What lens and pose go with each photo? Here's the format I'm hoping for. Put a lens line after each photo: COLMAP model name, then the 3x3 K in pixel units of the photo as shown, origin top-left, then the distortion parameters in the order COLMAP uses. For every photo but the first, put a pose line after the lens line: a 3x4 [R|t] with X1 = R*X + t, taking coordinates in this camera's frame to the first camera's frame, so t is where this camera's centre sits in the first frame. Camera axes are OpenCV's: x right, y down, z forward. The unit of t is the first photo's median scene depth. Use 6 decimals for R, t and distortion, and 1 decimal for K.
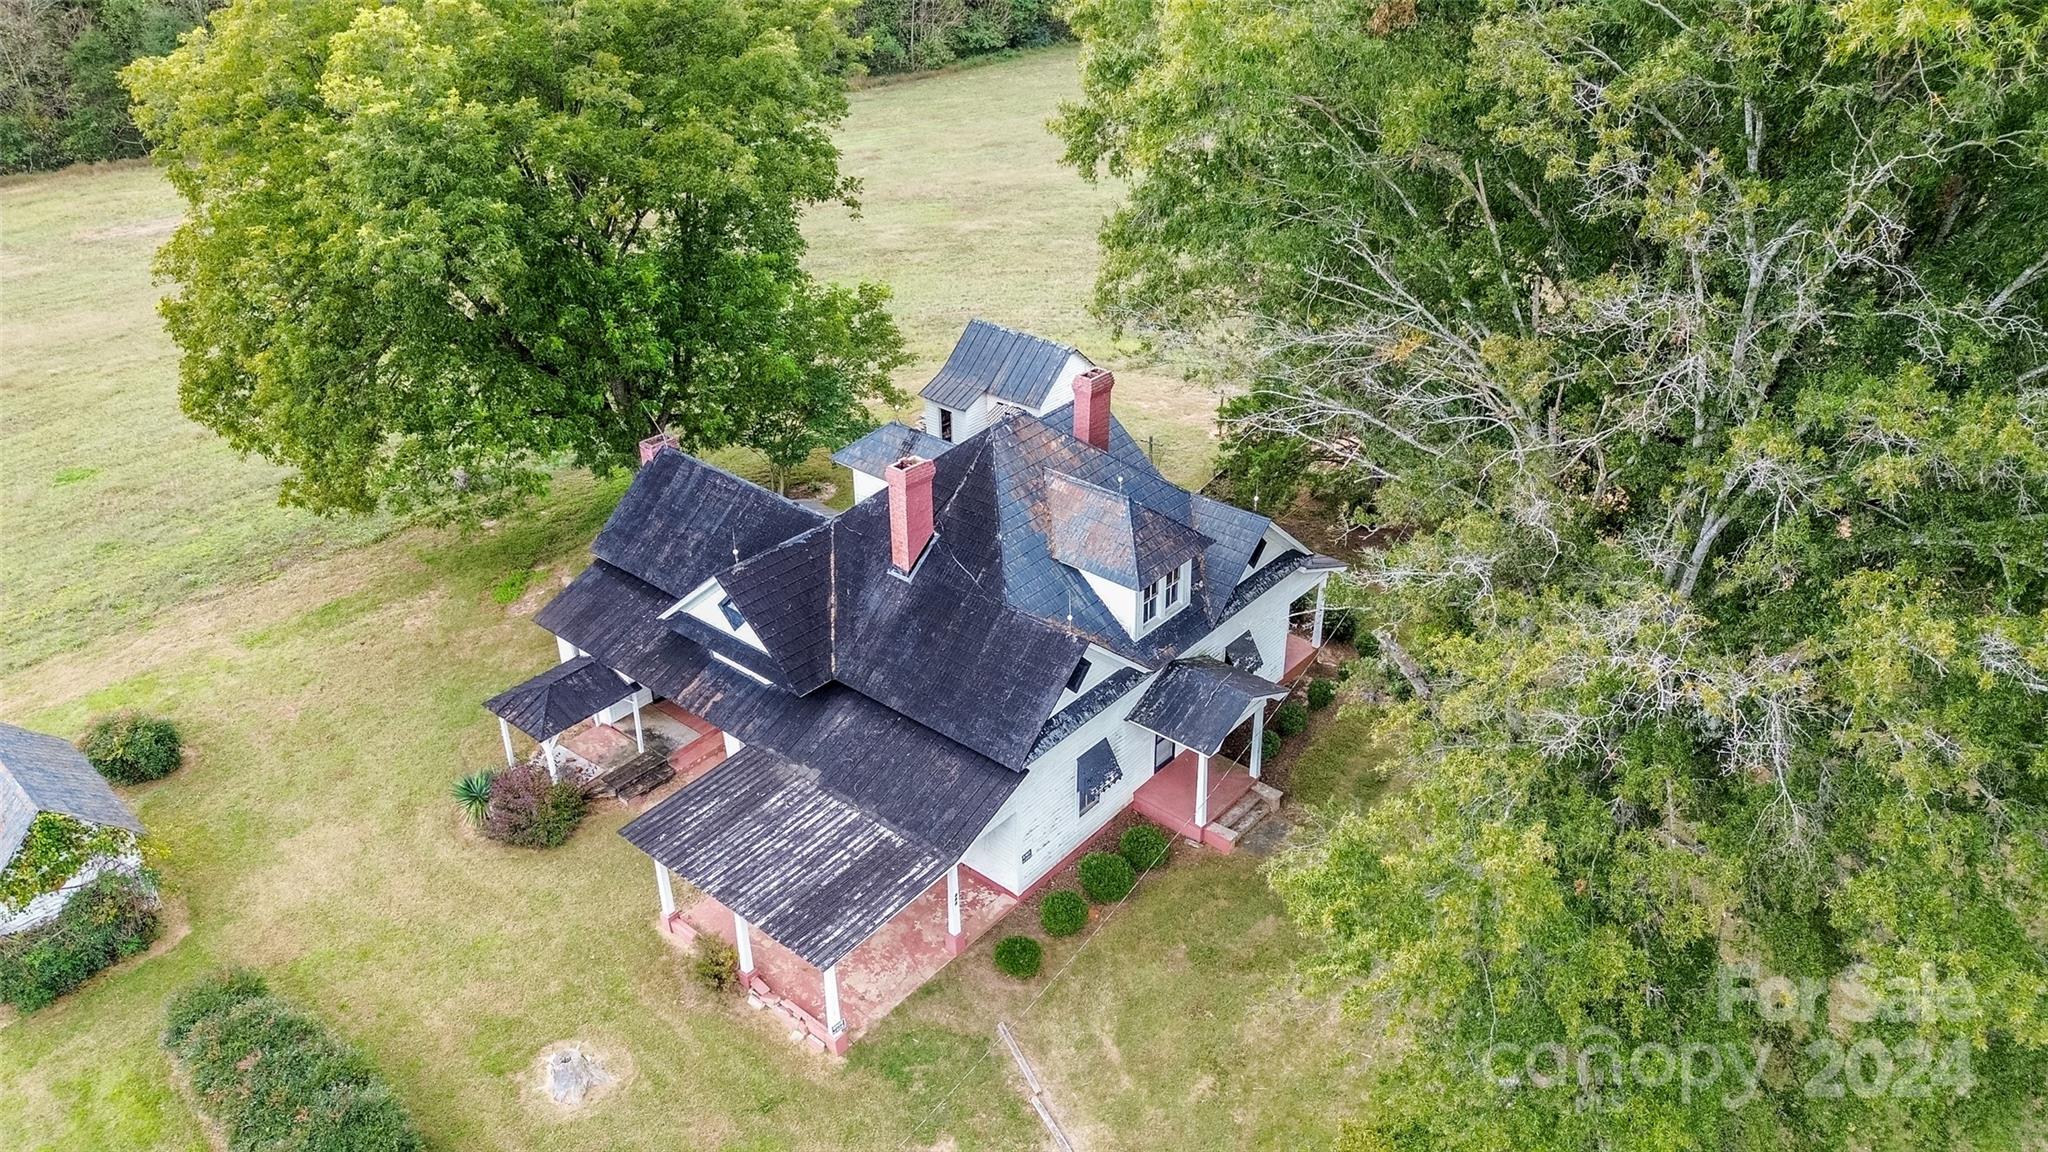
lens RADIAL K [[1434.3, 0, 1025.9], [0, 1434.3, 568.3], [0, 0, 1]] dist [0.080212, -0.087634]
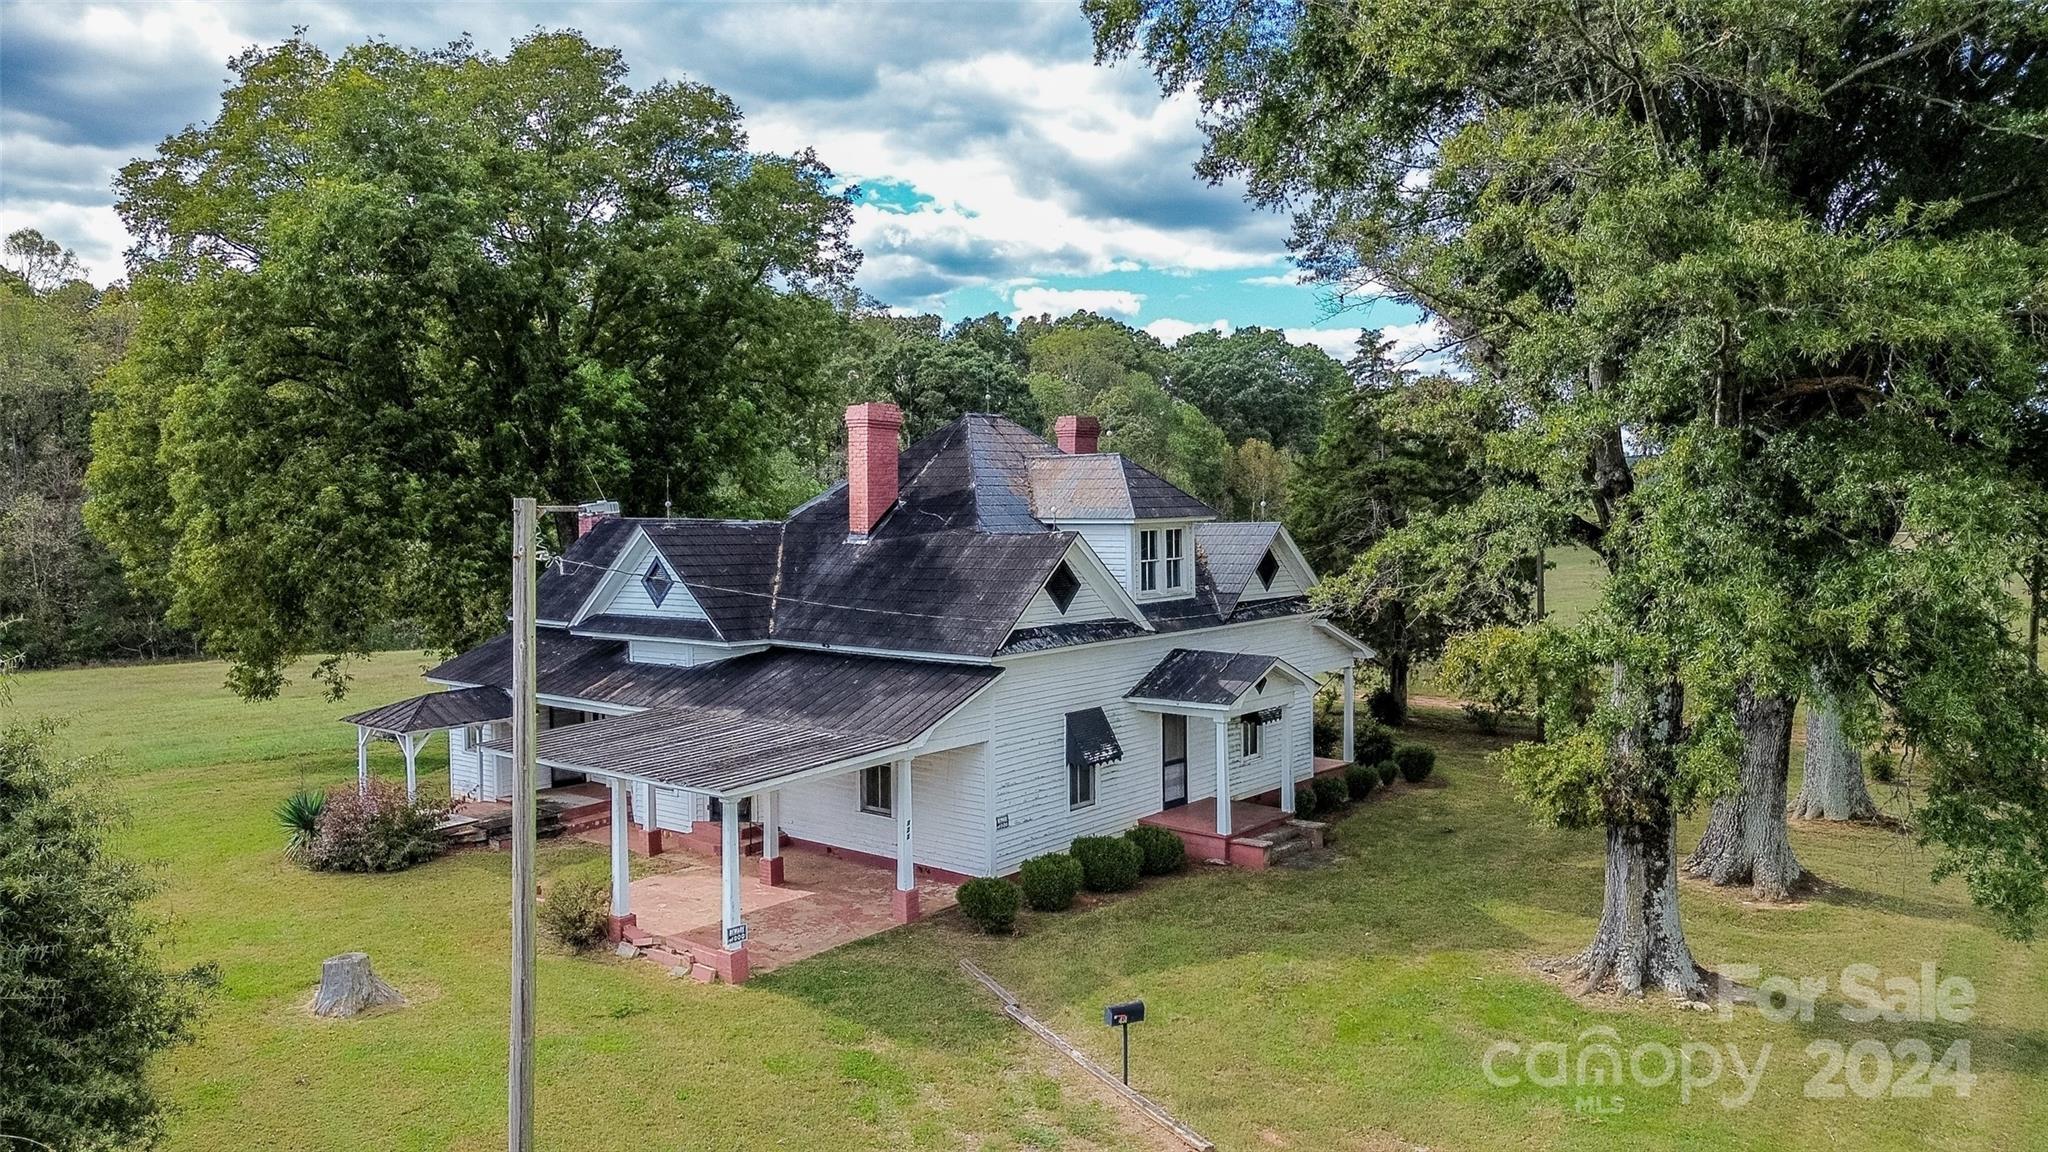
lens RADIAL K [[1434.3, 0, 1025.9], [0, 1434.3, 568.3], [0, 0, 1]] dist [0.080212, -0.087634]
pose [[0.999984, -0.000497, 0.005553, 0.008684], [0.002932, 0.893966, -0.448124, 0.405566], [-0.004742, 0.448134, 0.893954, 0.236021]]
